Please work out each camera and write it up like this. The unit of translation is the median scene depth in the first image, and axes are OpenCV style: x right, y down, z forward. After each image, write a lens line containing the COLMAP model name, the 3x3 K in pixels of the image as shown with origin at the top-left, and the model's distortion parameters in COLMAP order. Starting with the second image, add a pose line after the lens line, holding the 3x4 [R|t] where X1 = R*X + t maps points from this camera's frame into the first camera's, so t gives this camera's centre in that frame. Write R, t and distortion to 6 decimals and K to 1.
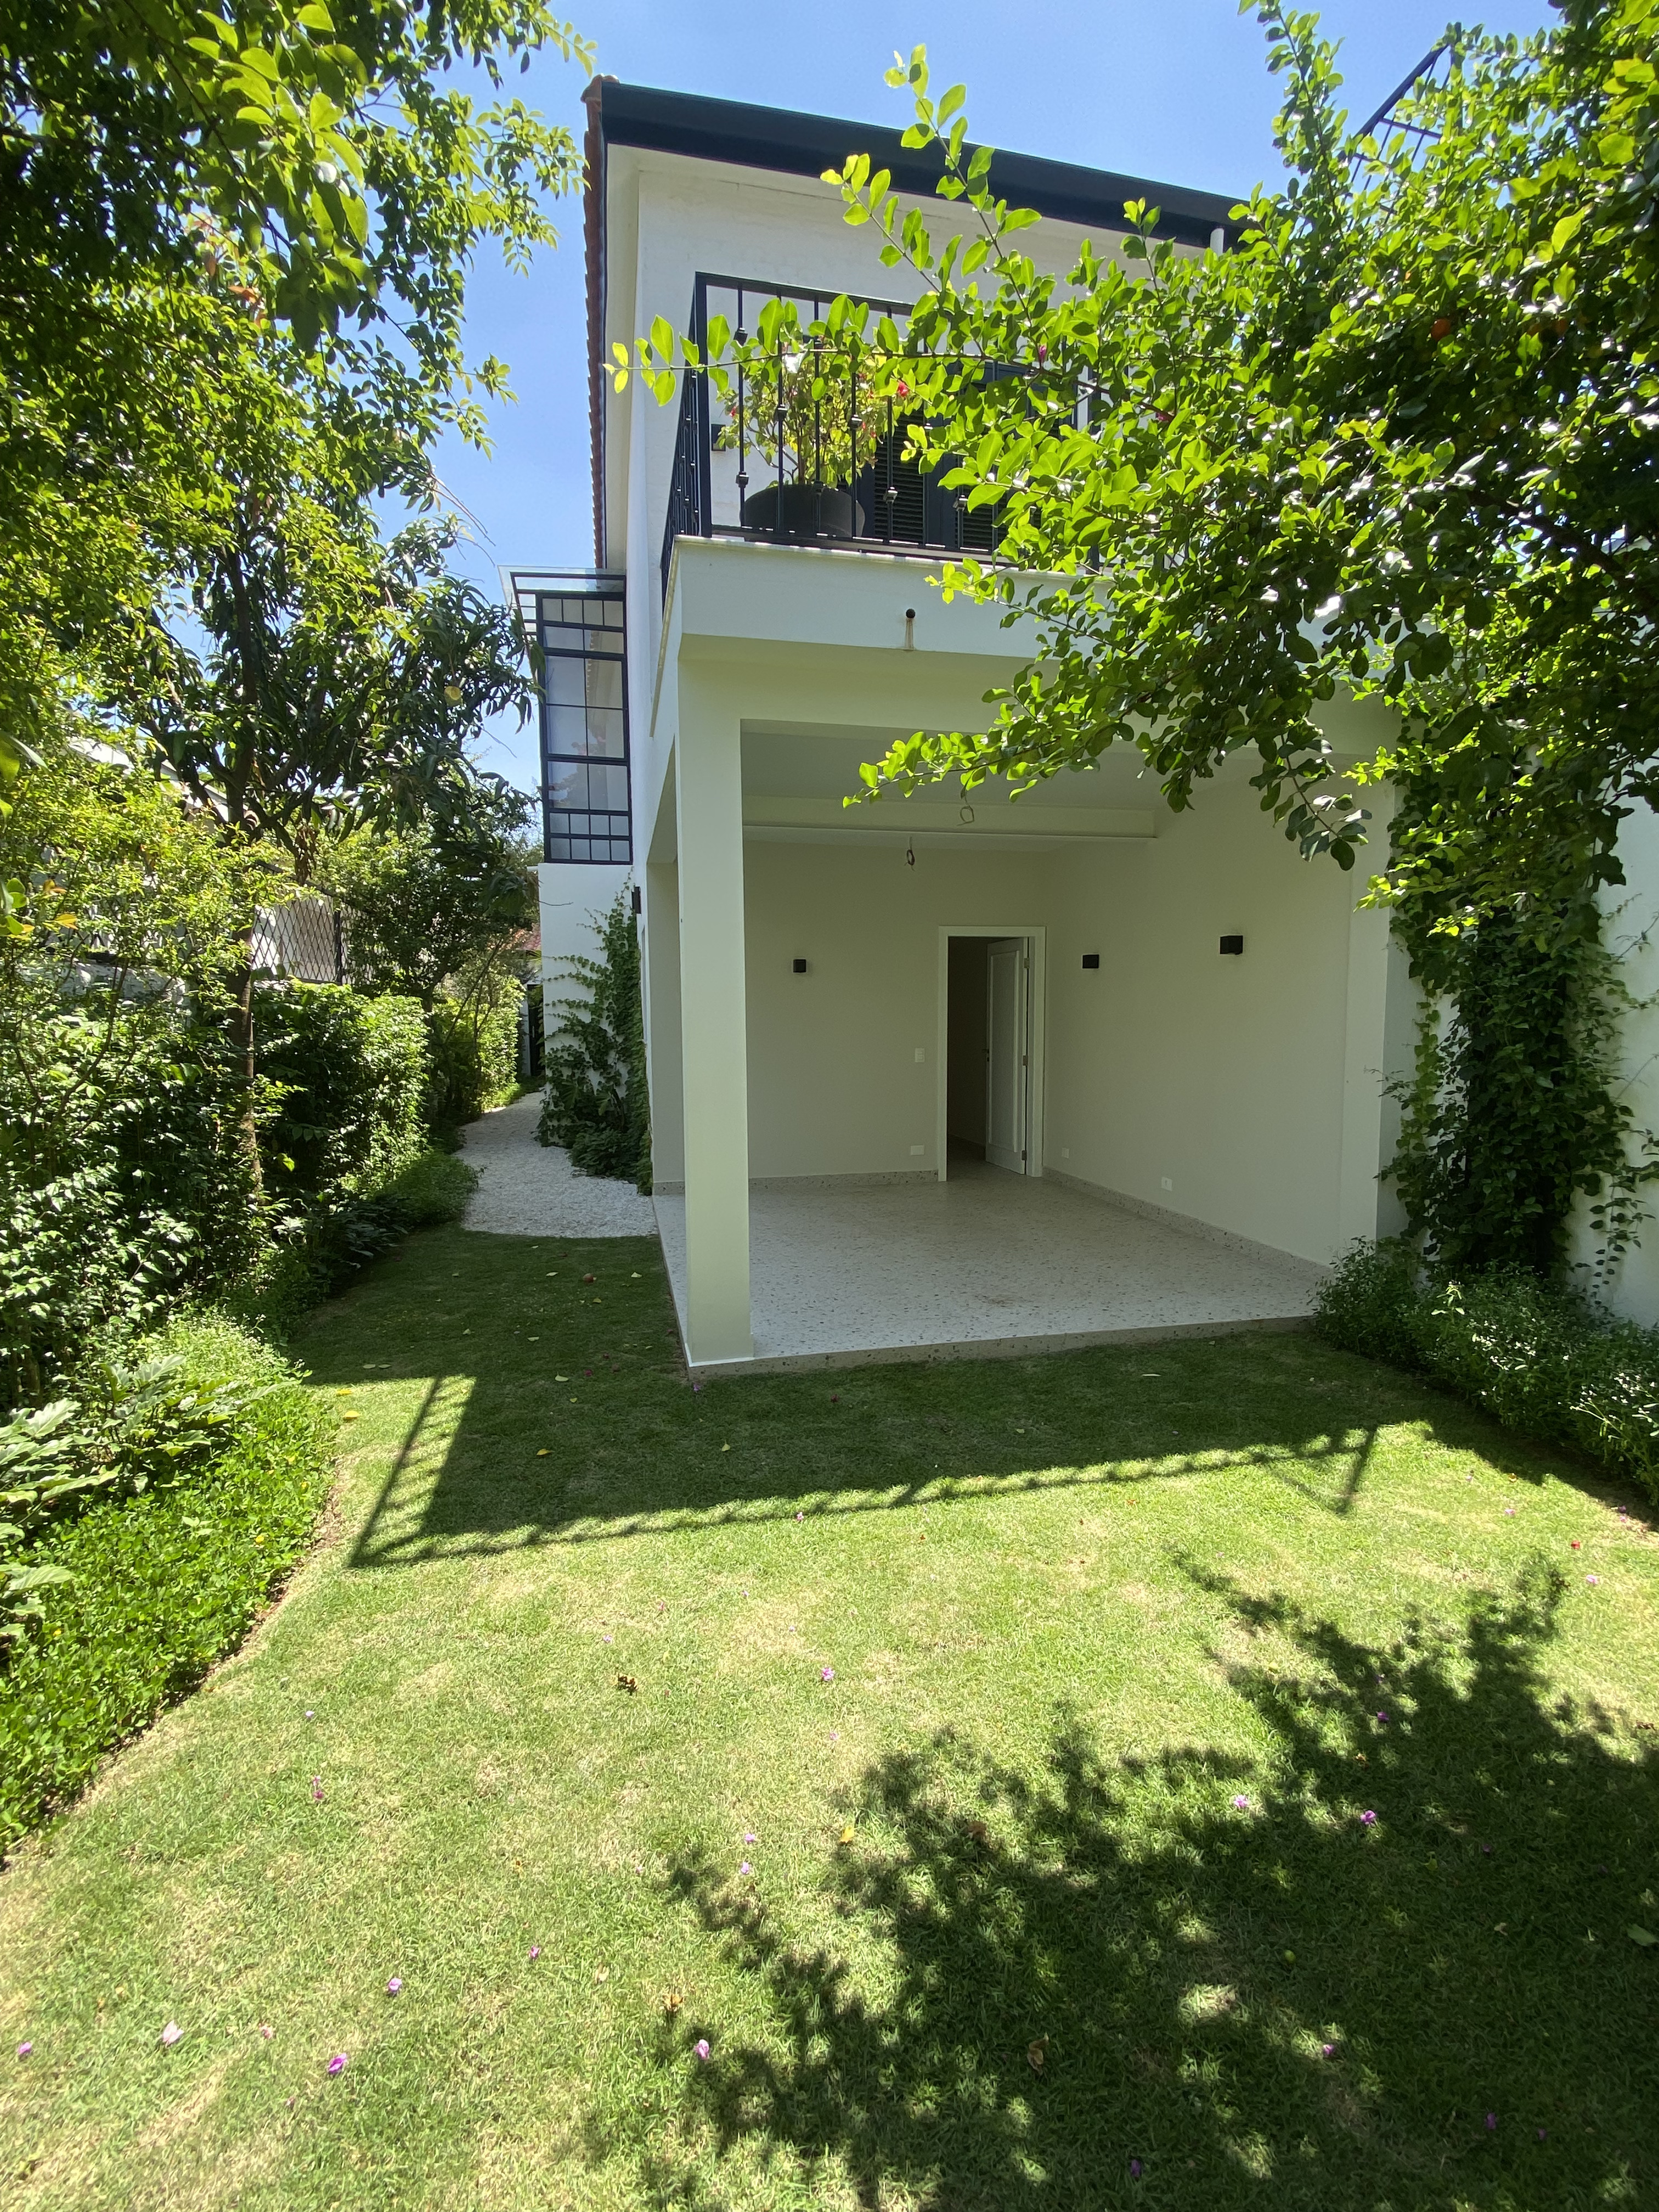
lens RADIAL K [[1003.6, 0, 833.9], [0, 1003.6, 1101.3], [0, 0, 1]] dist [0.075221, -0.077940]
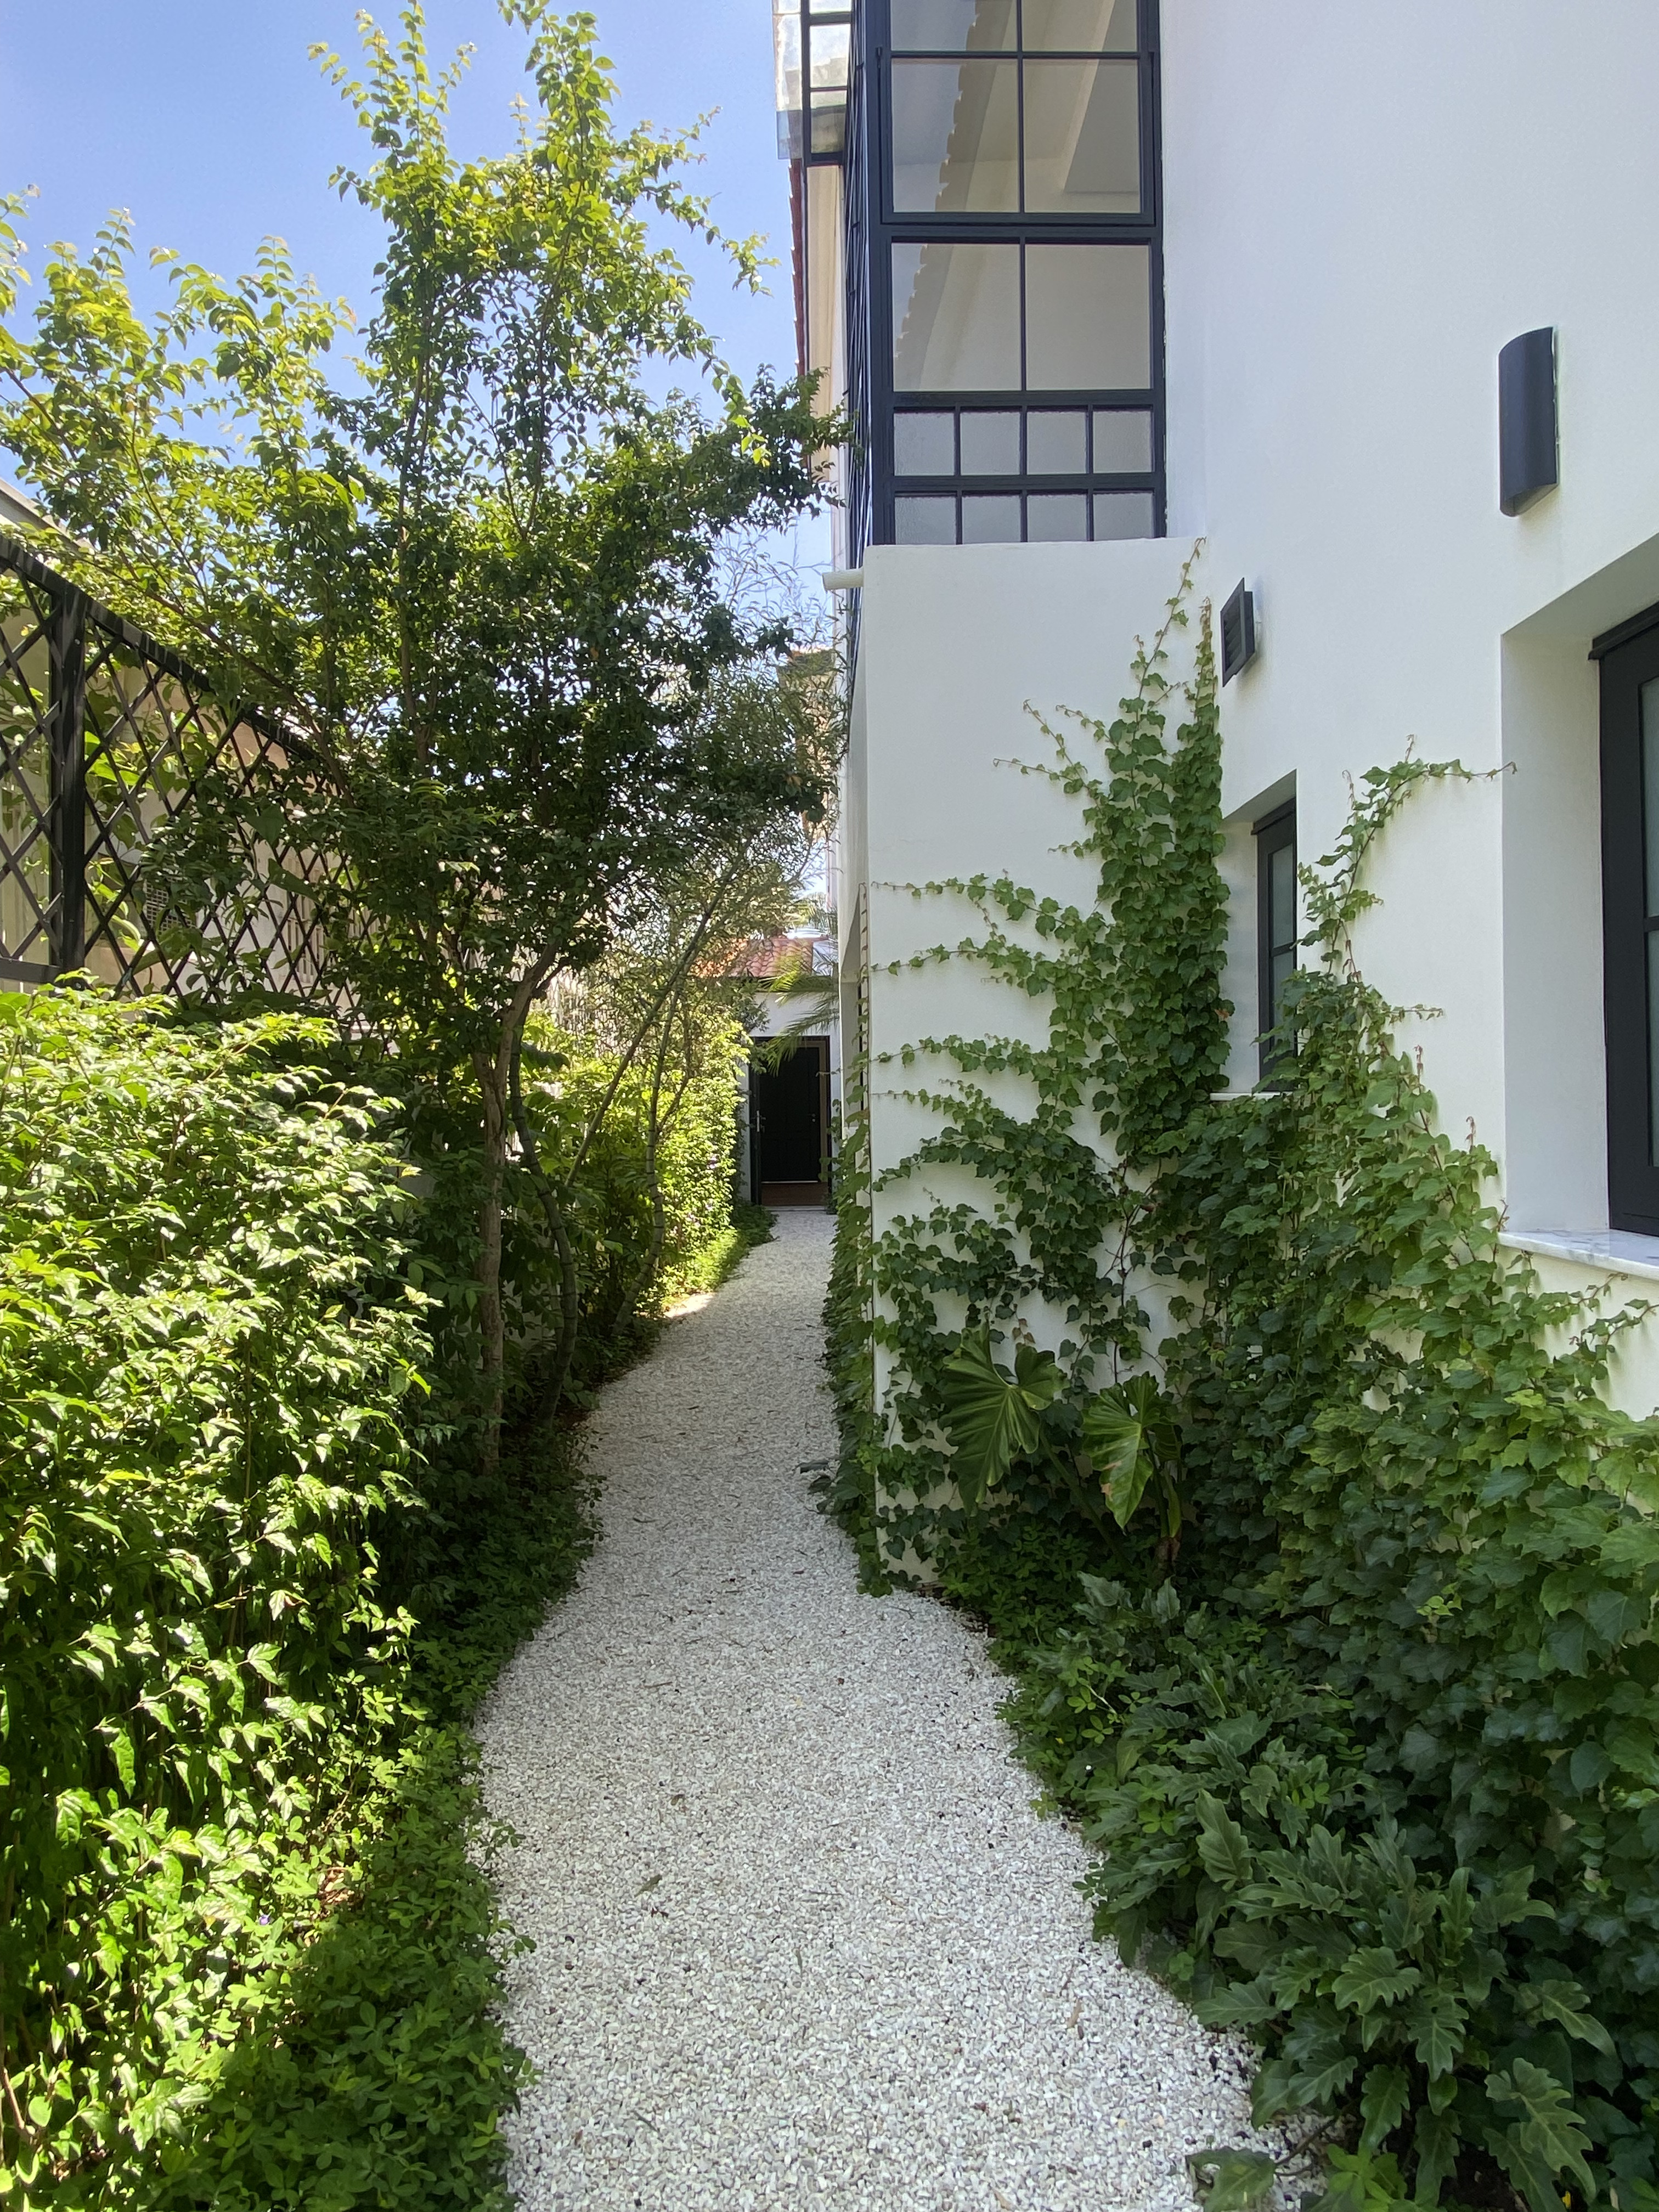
lens RADIAL K [[1280.2, 0, 842.0], [0, 1280.2, 1095.4], [0, 0, 1]] dist [0.051789, -0.051483]
pose [[0.979100, -0.006823, -0.203266, -0.220767], [-0.009365, 0.996864, -0.078575, -0.057292], [0.203165, 0.078836, 0.975966, 0.649230]]
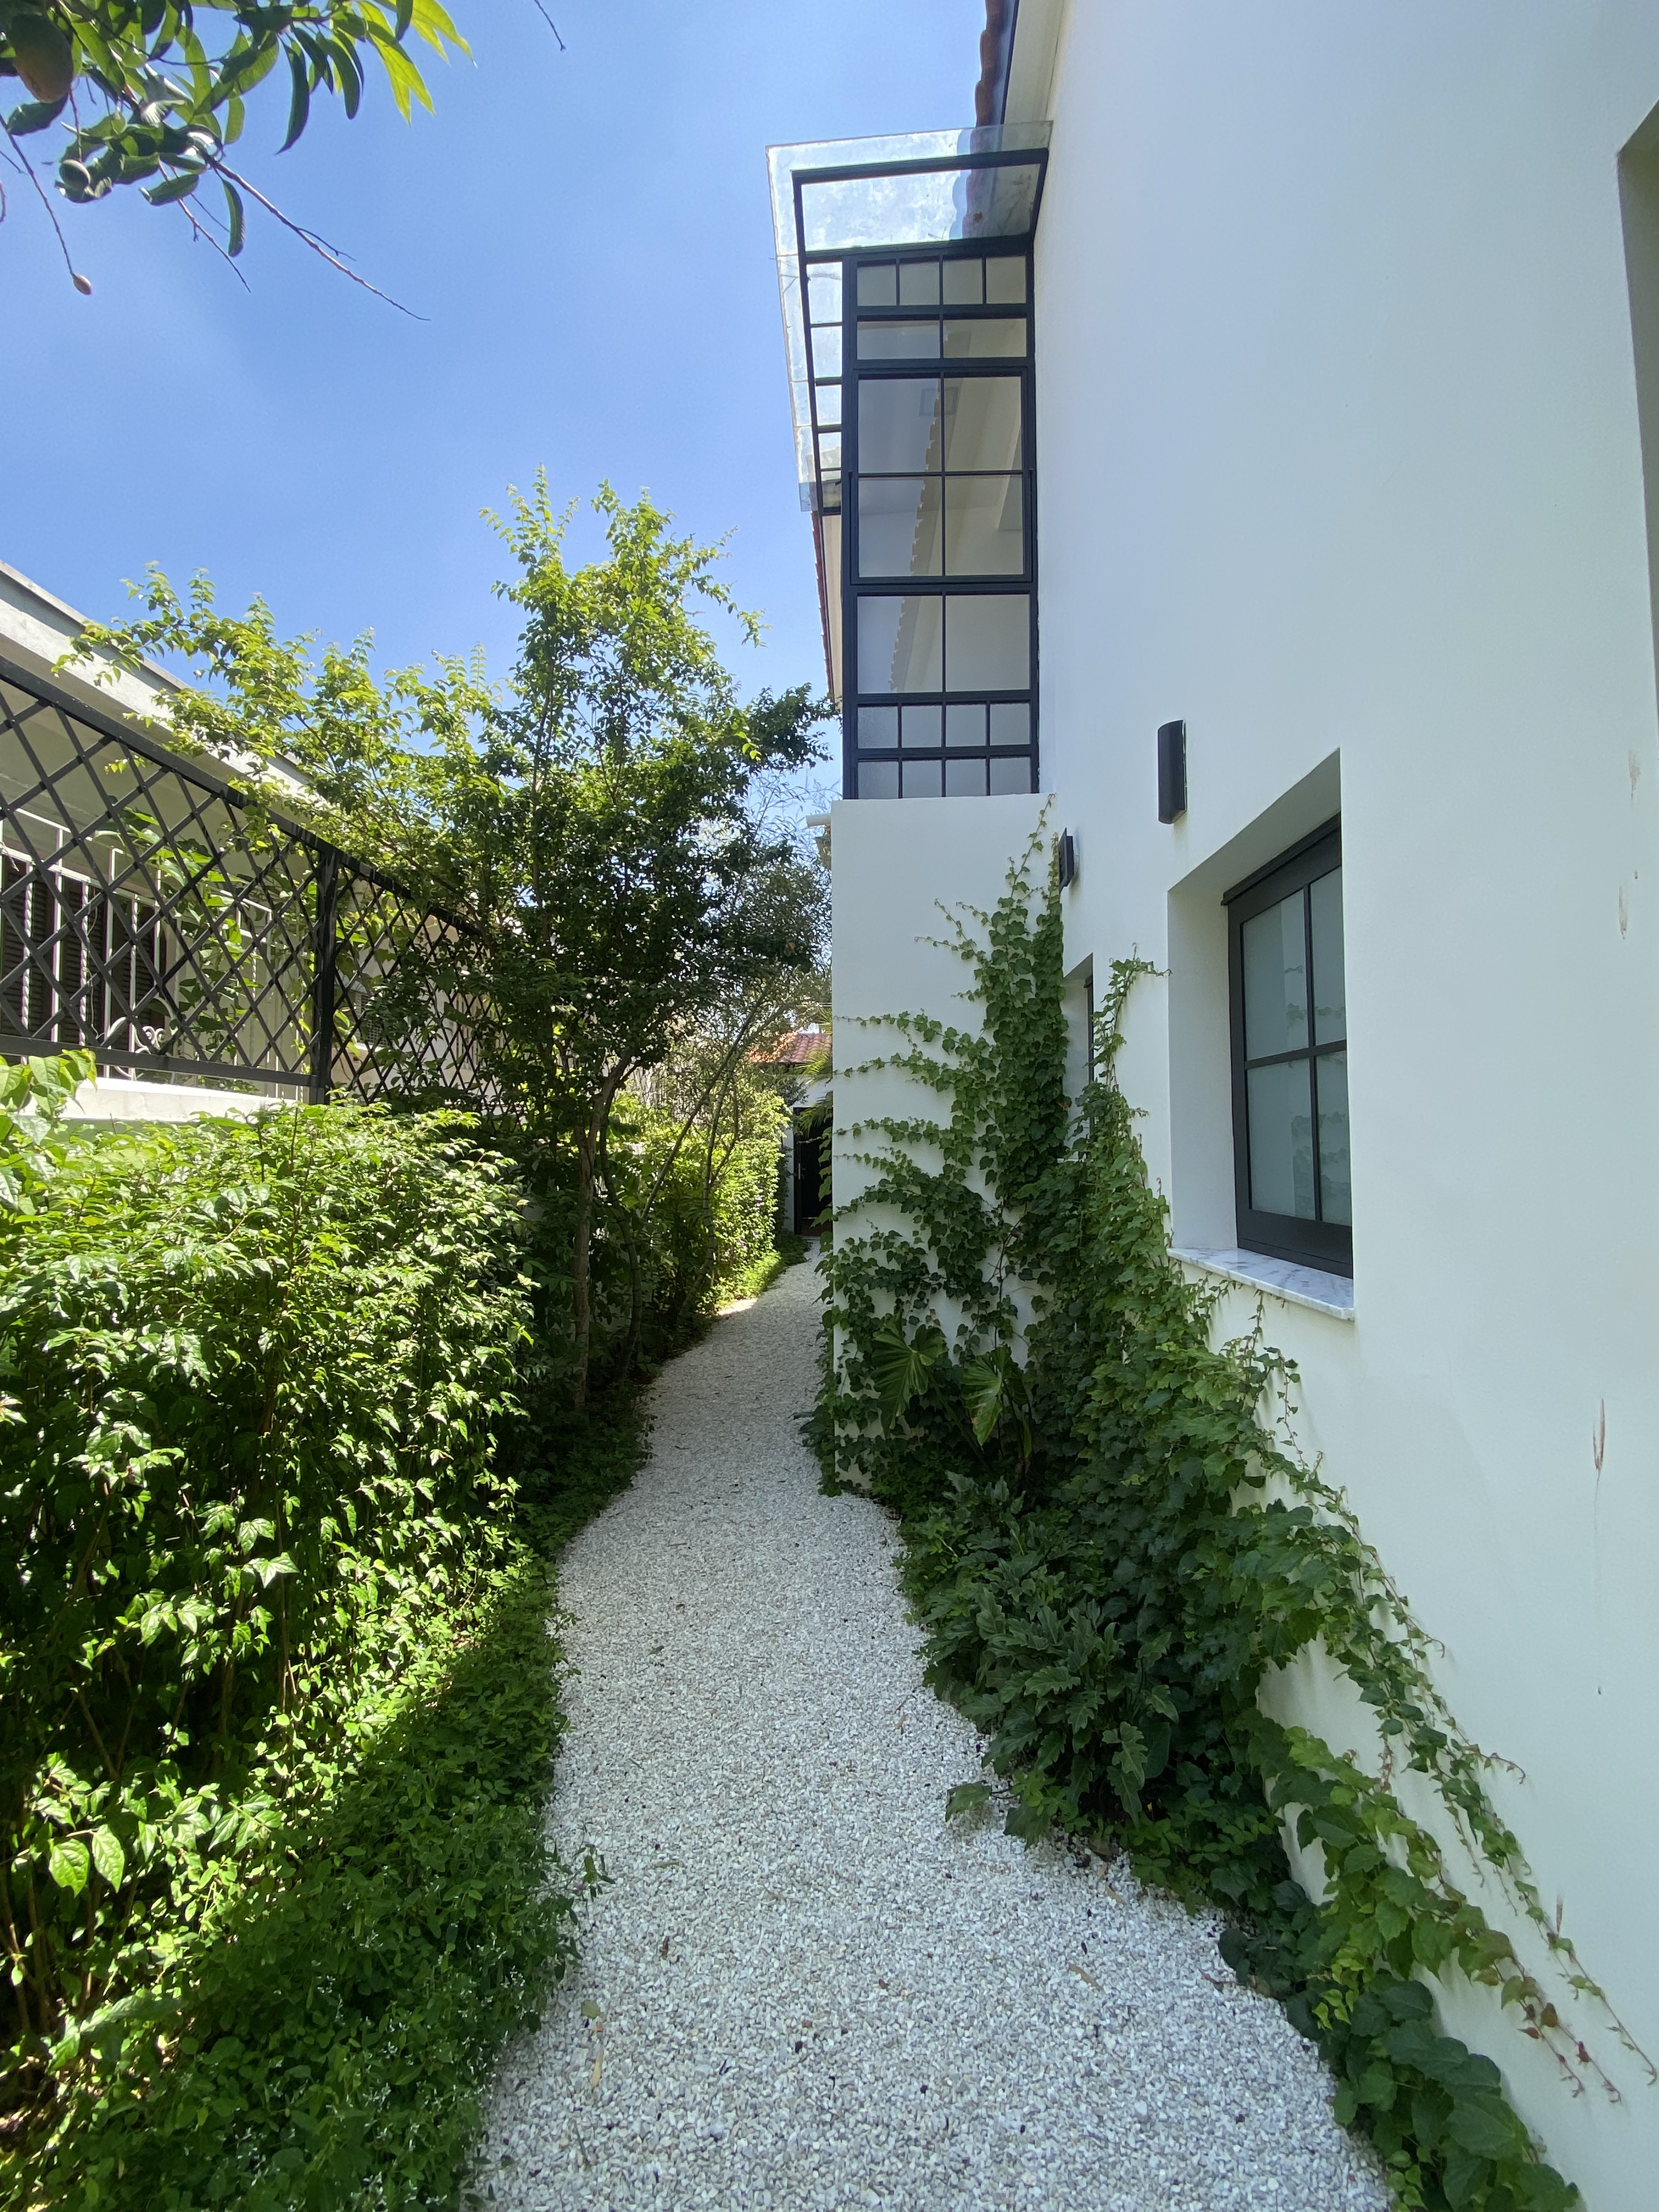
lens RADIAL K [[1003.6, 0, 833.9], [0, 1003.6, 1101.3], [0, 0, 1]] dist [0.075221, -0.077940]
pose [[0.968509, -0.008118, -0.248845, -0.181550], [-0.024376, 0.991575, -0.127219, -0.055164], [0.247781, 0.129279, 0.960152, 0.594325]]
